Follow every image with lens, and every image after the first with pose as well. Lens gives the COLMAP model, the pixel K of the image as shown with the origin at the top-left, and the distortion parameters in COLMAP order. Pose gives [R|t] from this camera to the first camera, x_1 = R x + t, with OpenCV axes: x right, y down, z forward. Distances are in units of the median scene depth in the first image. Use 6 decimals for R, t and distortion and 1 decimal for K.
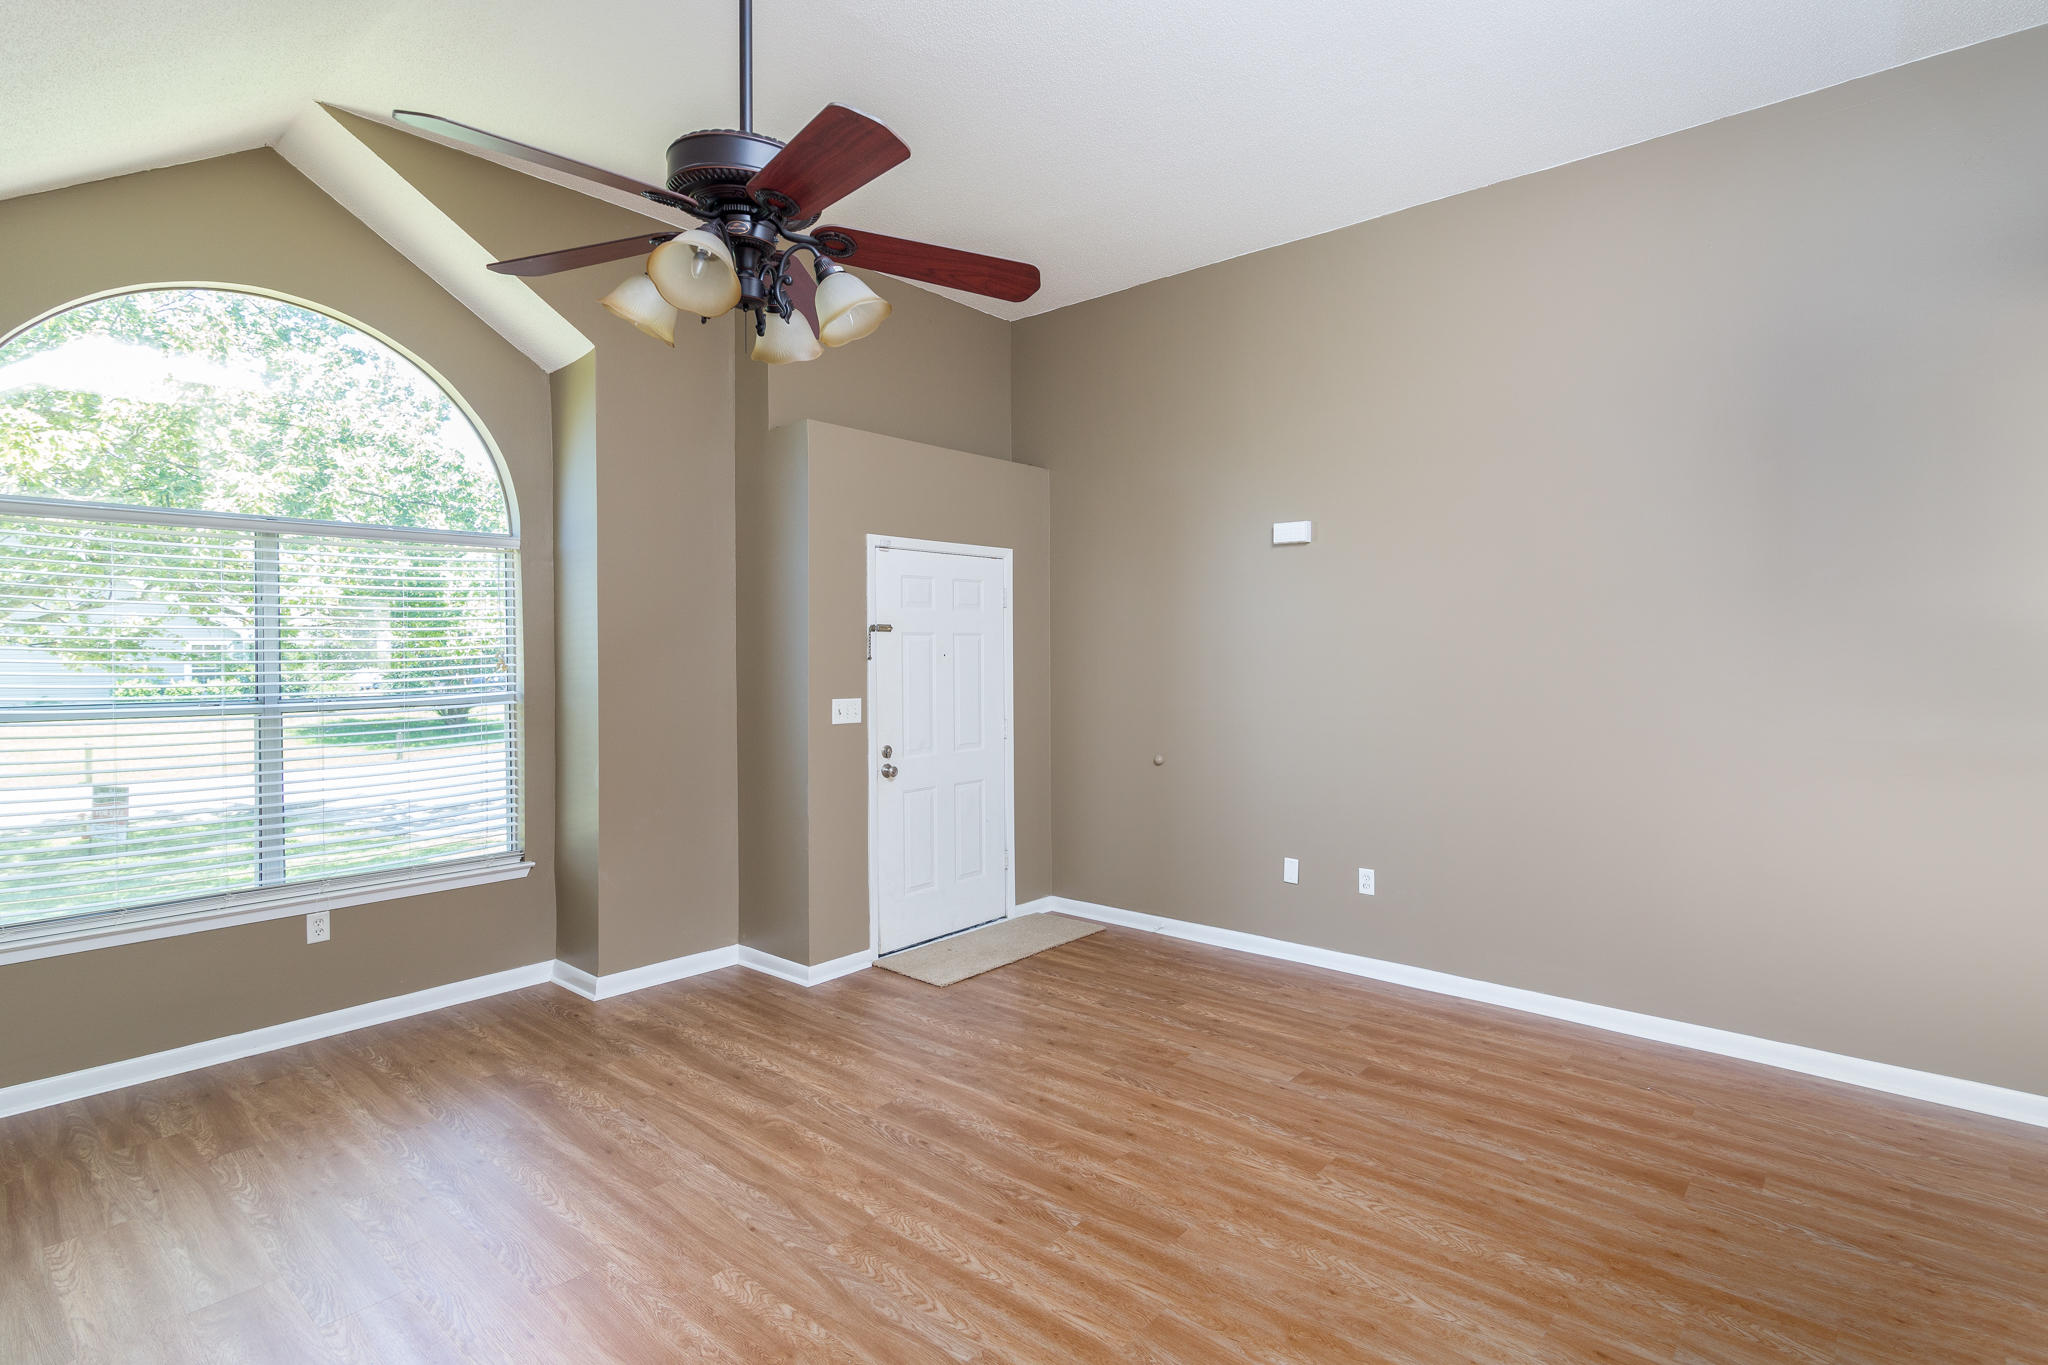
lens RADIAL K [[1002.2, 0, 1091.3], [0, 1002.2, 657.9], [0, 0, 1]] dist [-0.000328, 0.000034]
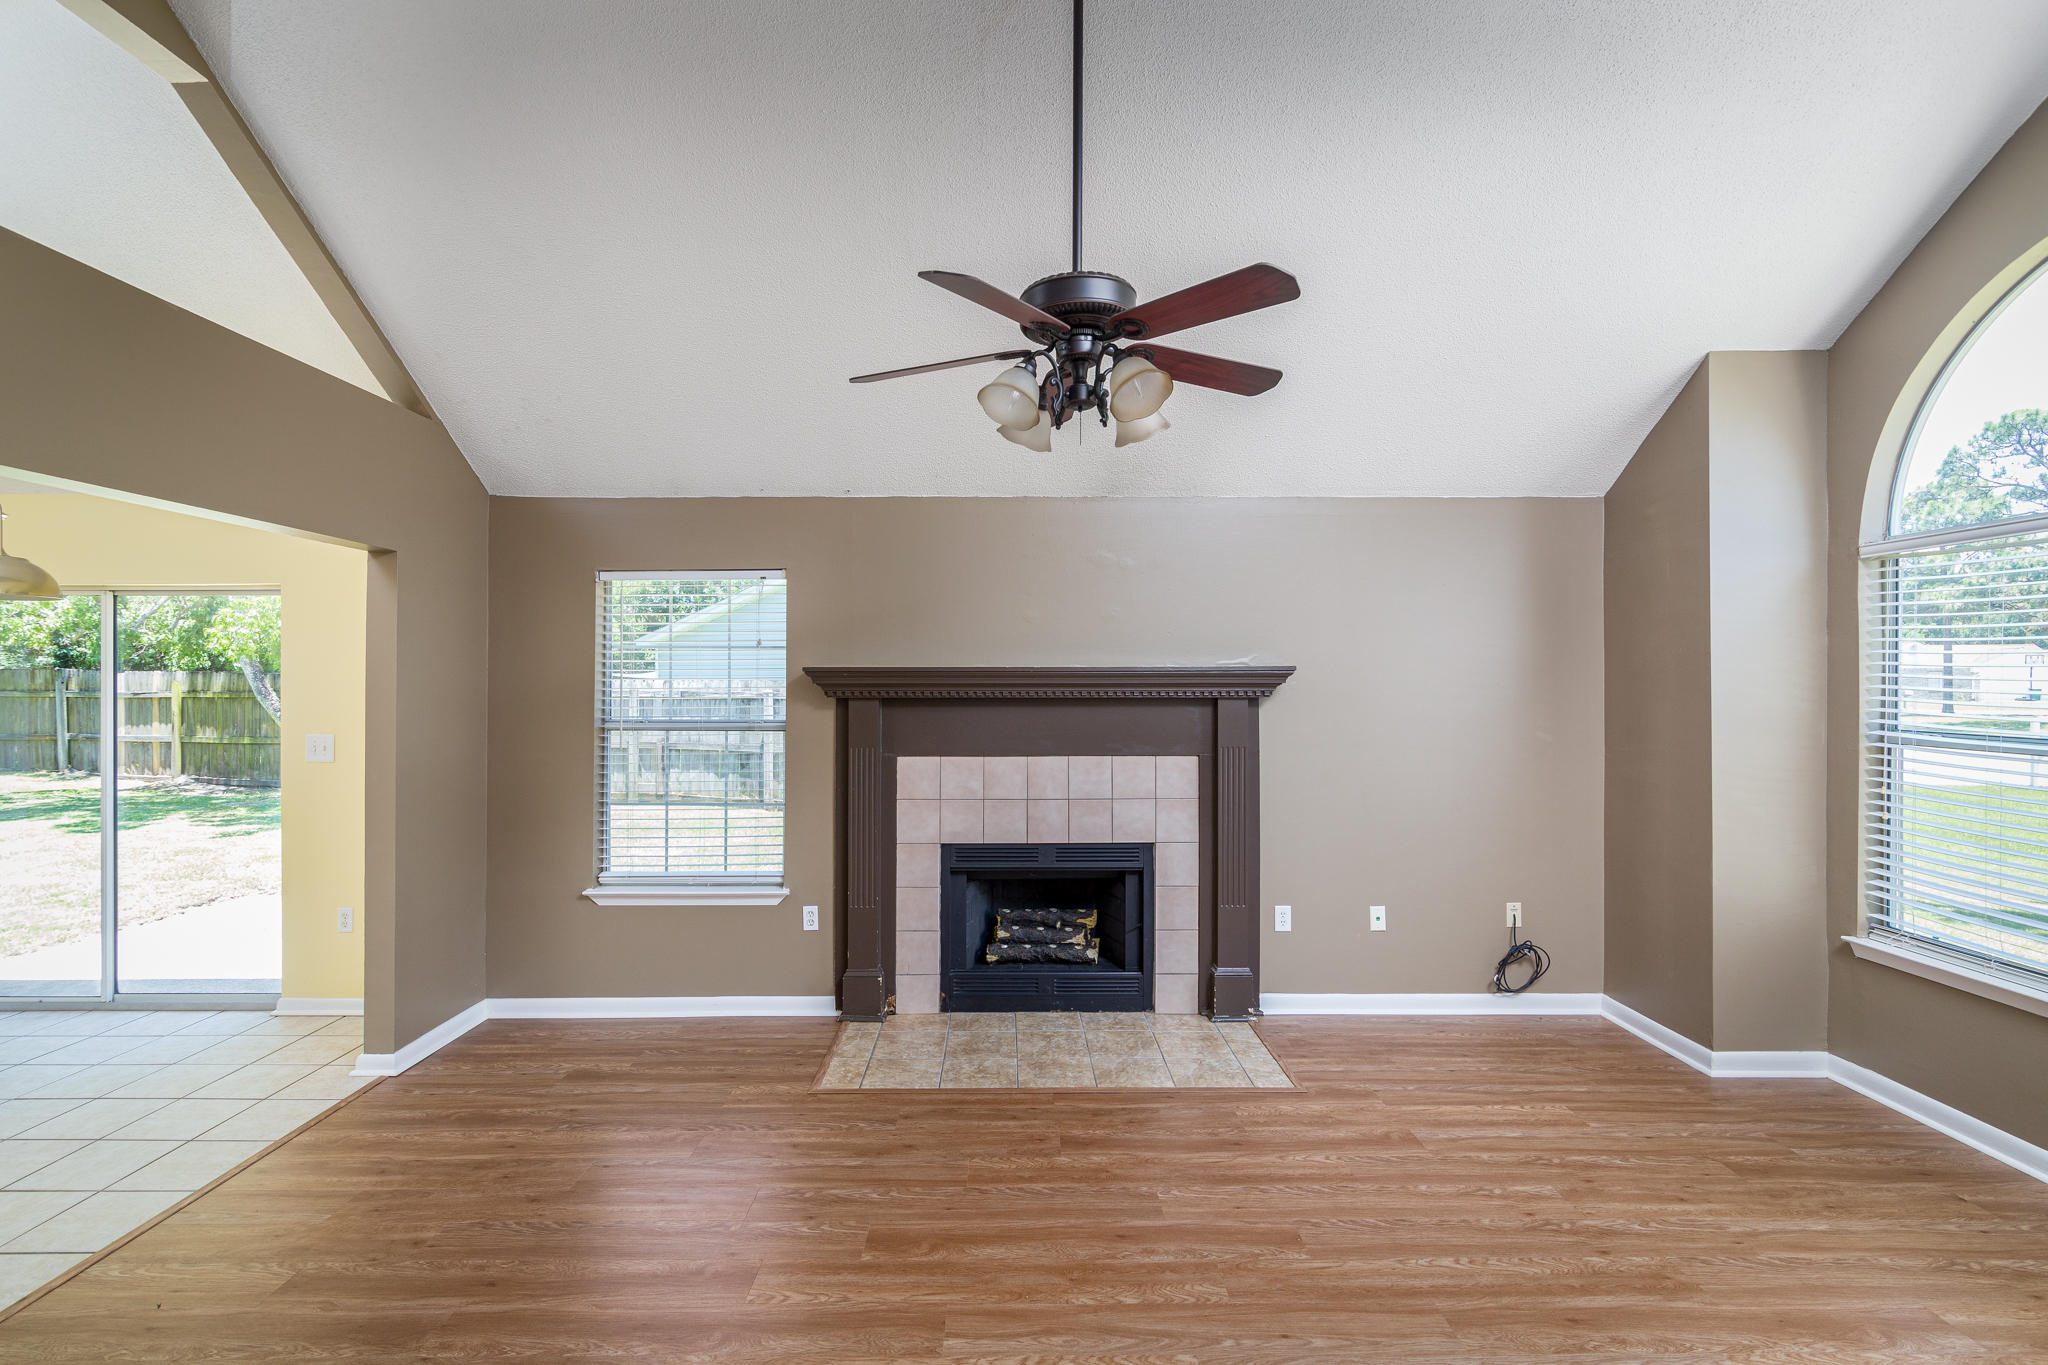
lens RADIAL K [[929.7, 0, 1018.4], [0, 929.7, 680.2], [0, 0, 1]] dist [0.004358, -0.001594]
pose [[-0.771174, 0.002792, -0.636619, 0.273028], [-0.001754, 0.999977, 0.006511, -0.010810], [0.636622, 0.006138, -0.771151, 1.103522]]
